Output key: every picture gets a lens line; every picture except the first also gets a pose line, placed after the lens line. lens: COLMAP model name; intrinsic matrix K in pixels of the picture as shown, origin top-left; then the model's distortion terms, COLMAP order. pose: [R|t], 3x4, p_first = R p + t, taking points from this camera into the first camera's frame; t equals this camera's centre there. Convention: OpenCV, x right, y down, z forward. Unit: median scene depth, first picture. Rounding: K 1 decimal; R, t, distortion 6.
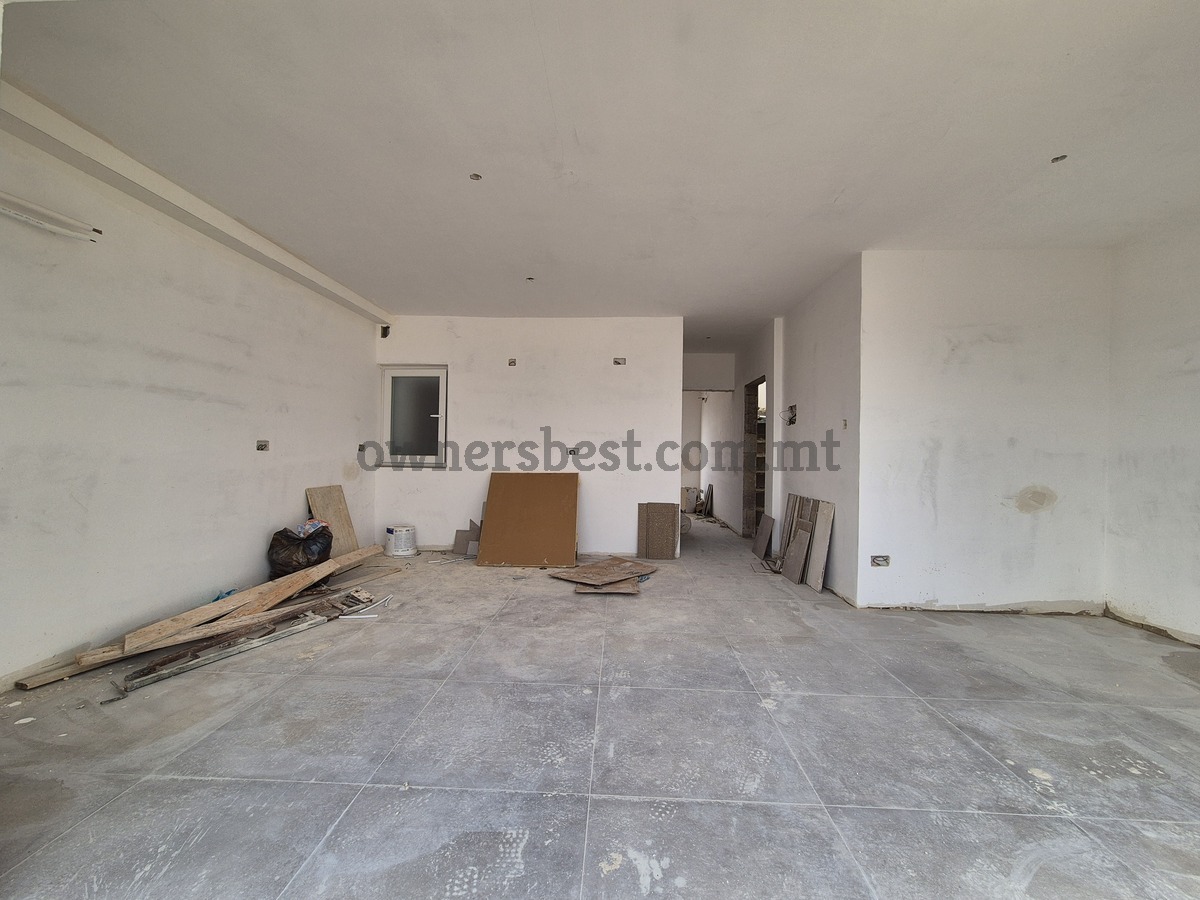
lens RADIAL K [[482.8, 0, 598.4], [0, 482.8, 454.1], [0, 0, 1]] dist [0.001210, 0.000205]
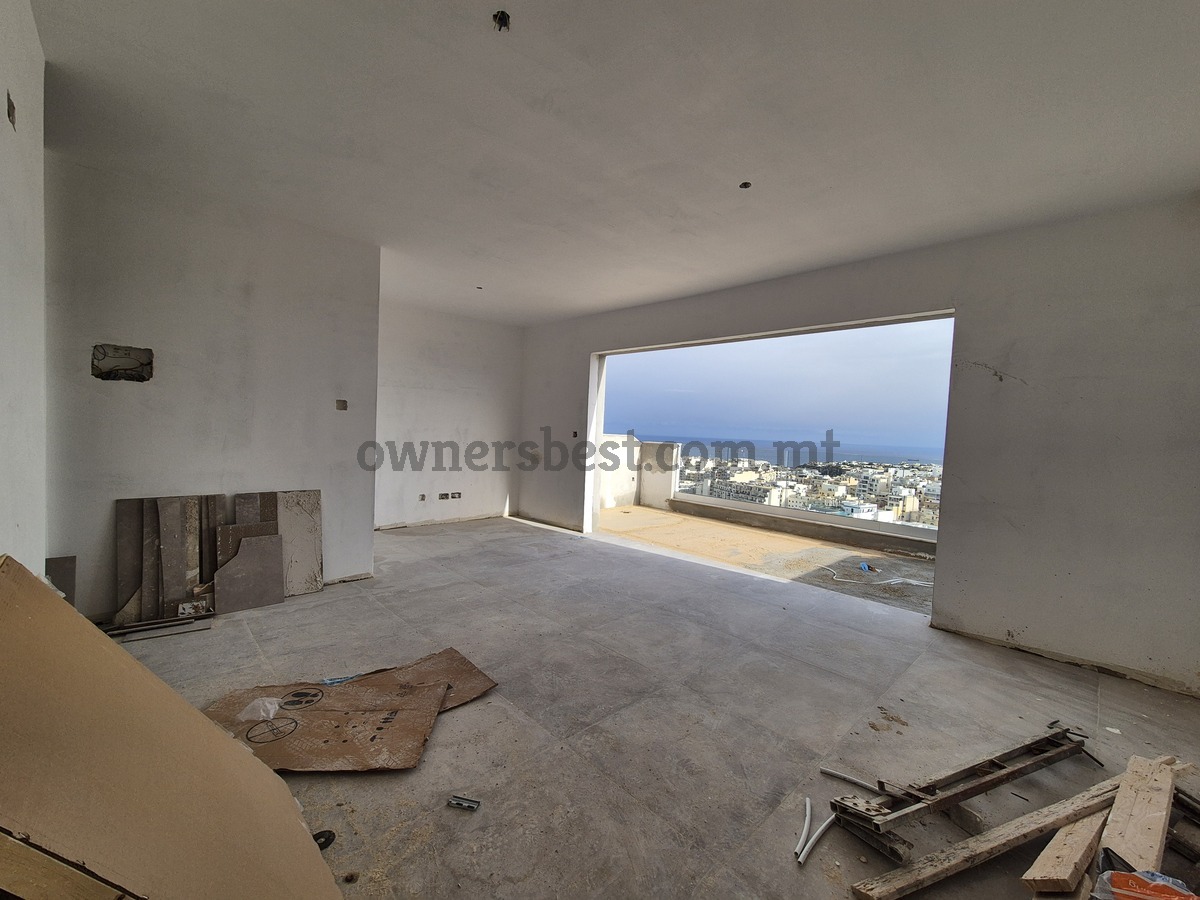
lens RADIAL K [[482.8, 0, 599.8], [0, 482.8, 454.2], [0, 0, 1]] dist [0.001210, 0.000205]
pose [[-0.716067, -0.078468, 0.693607, -0.713236], [-0.051740, 0.996895, 0.059364, -0.062776], [-0.696112, 0.006622, -0.717903, 1.778649]]
